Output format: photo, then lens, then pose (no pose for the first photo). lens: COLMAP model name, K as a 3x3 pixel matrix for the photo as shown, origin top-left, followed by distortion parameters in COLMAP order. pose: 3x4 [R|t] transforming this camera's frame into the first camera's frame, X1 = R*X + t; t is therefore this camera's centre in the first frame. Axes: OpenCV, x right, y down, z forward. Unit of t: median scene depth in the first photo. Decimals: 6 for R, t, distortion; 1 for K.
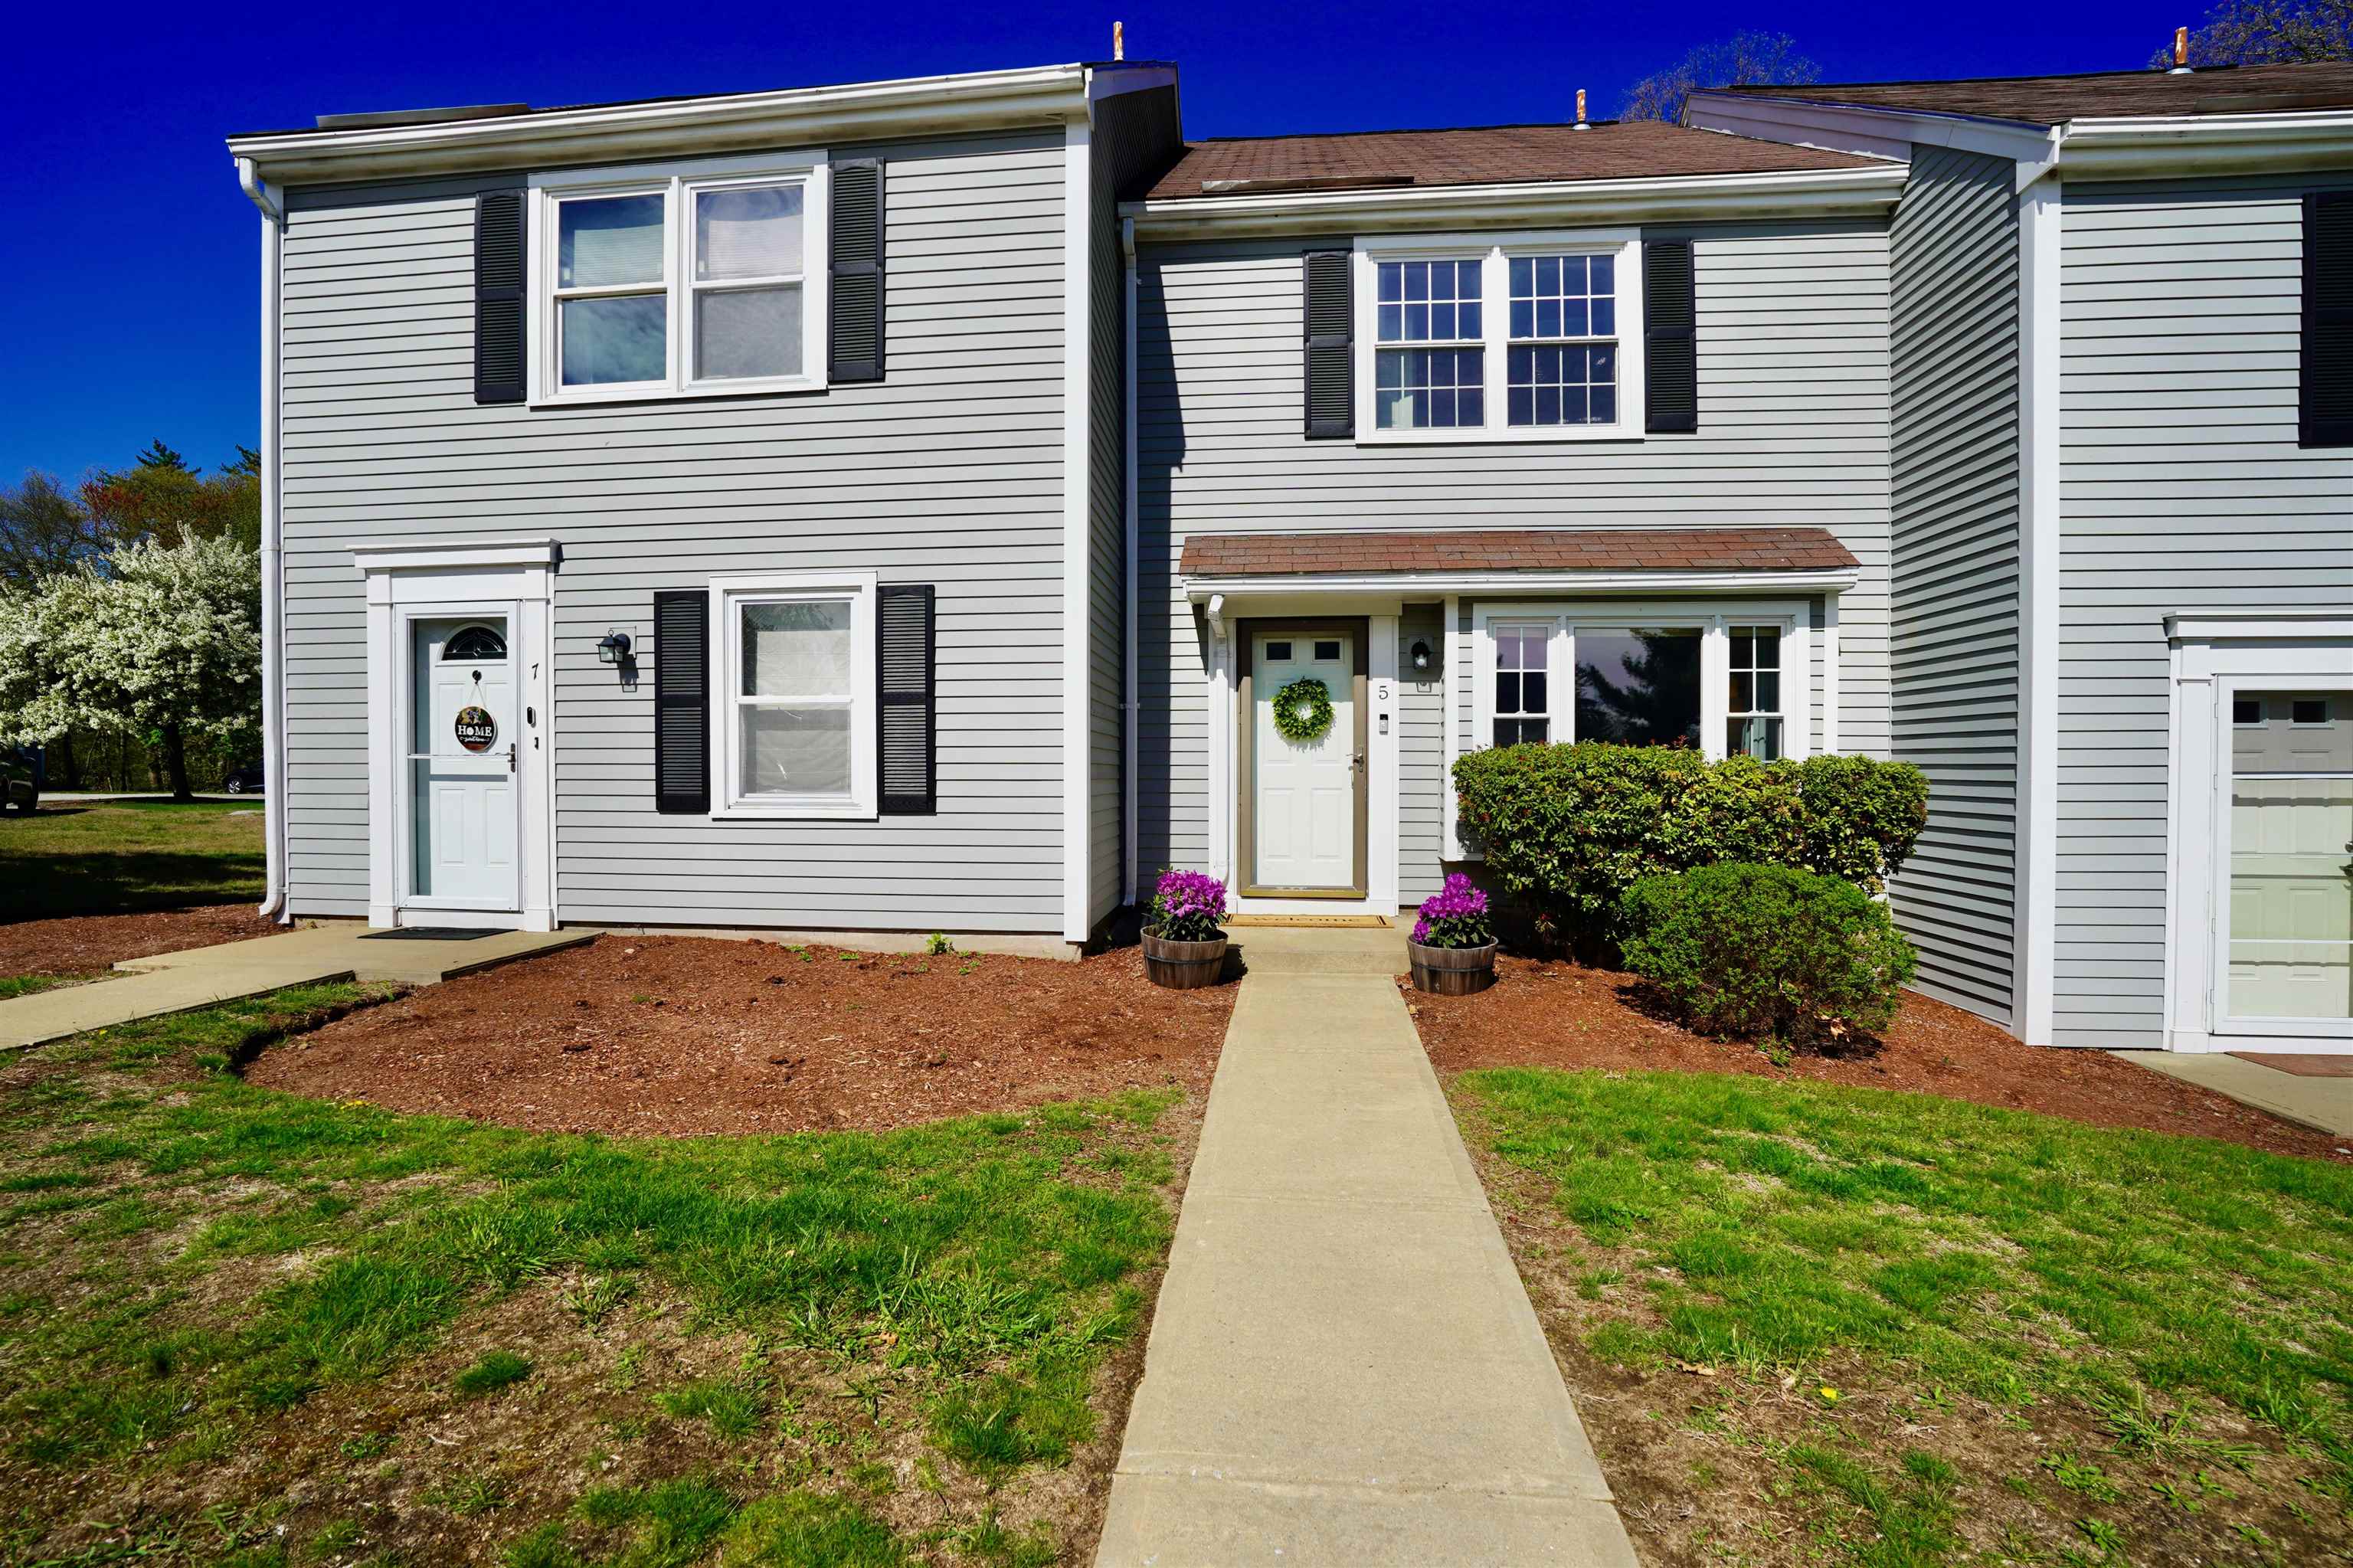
lens RADIAL K [[1093.6, 0, 1188.6], [0, 1093.6, 776.2], [0, 0, 1]] dist [-0.035734, 0.001231]
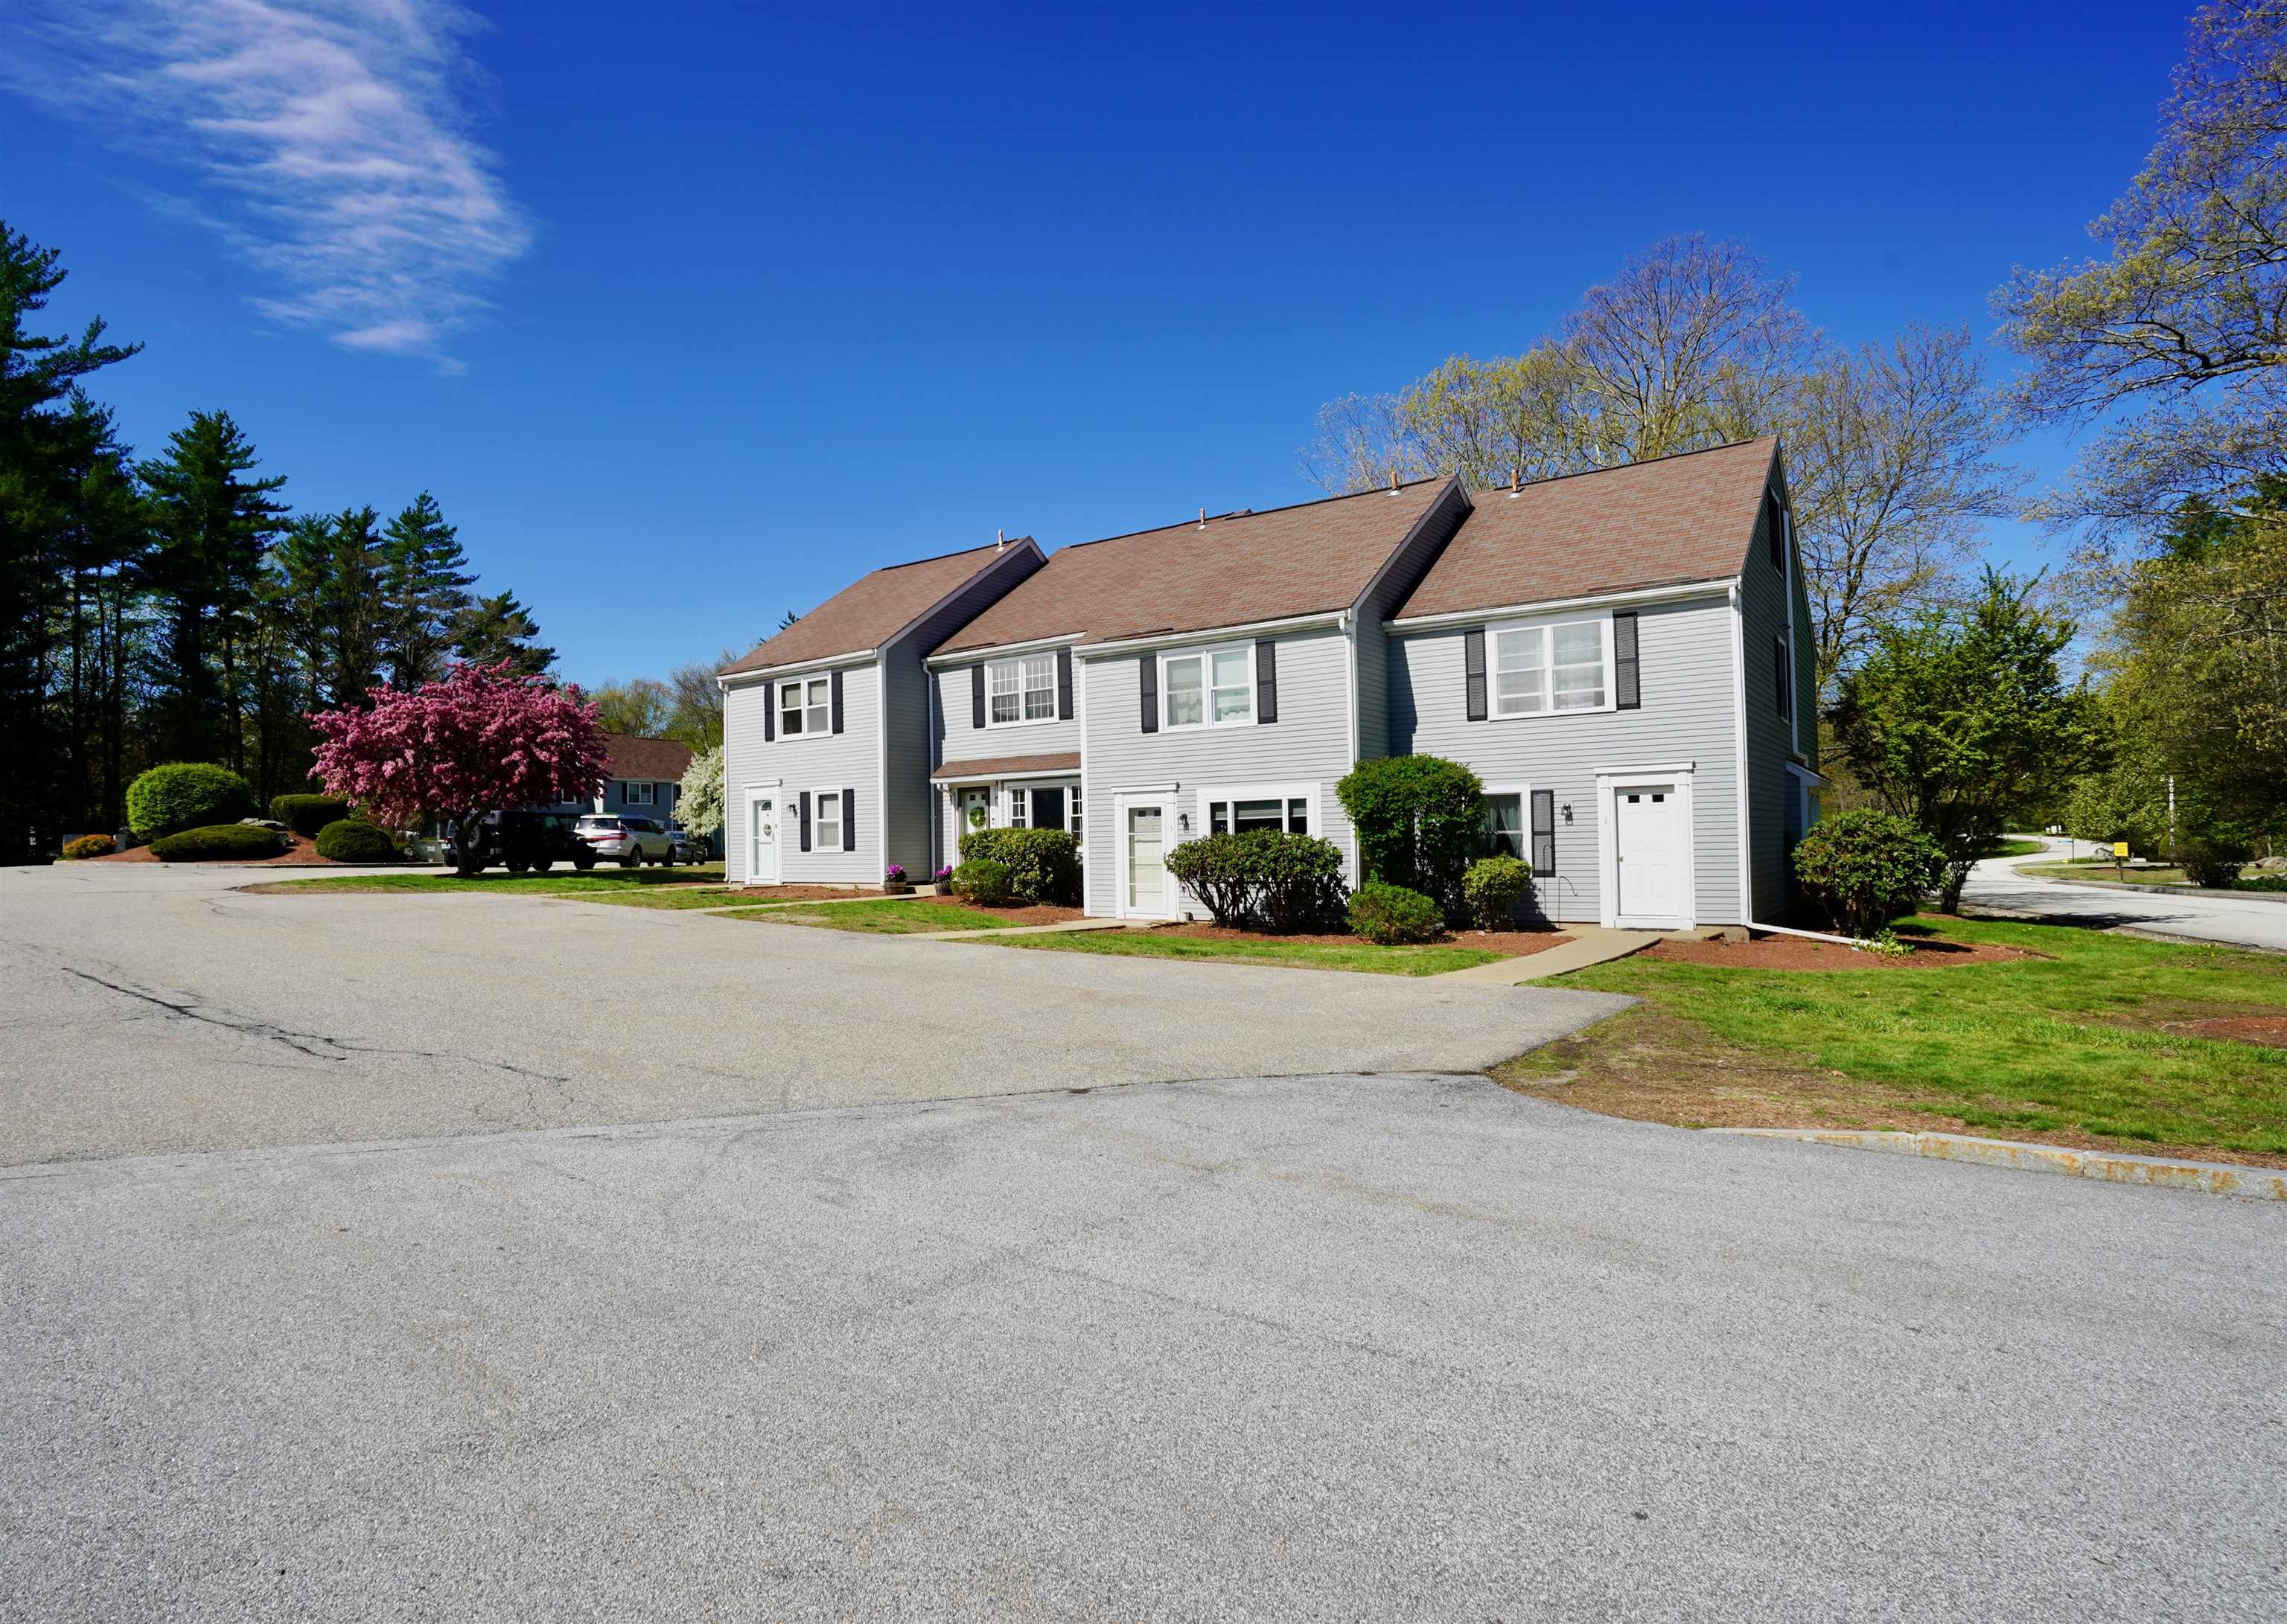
lens RADIAL K [[1178.2, 0, 1082.2], [0, 1178.2, 812.3], [0, 0, 1]] dist [-0.032681, 0.003362]
pose [[0.853453, -0.028426, -0.520394, 2.172542], [0.012130, 0.999324, -0.034693, 0.044752], [0.521029, 0.023297, 0.853221, -1.725565]]
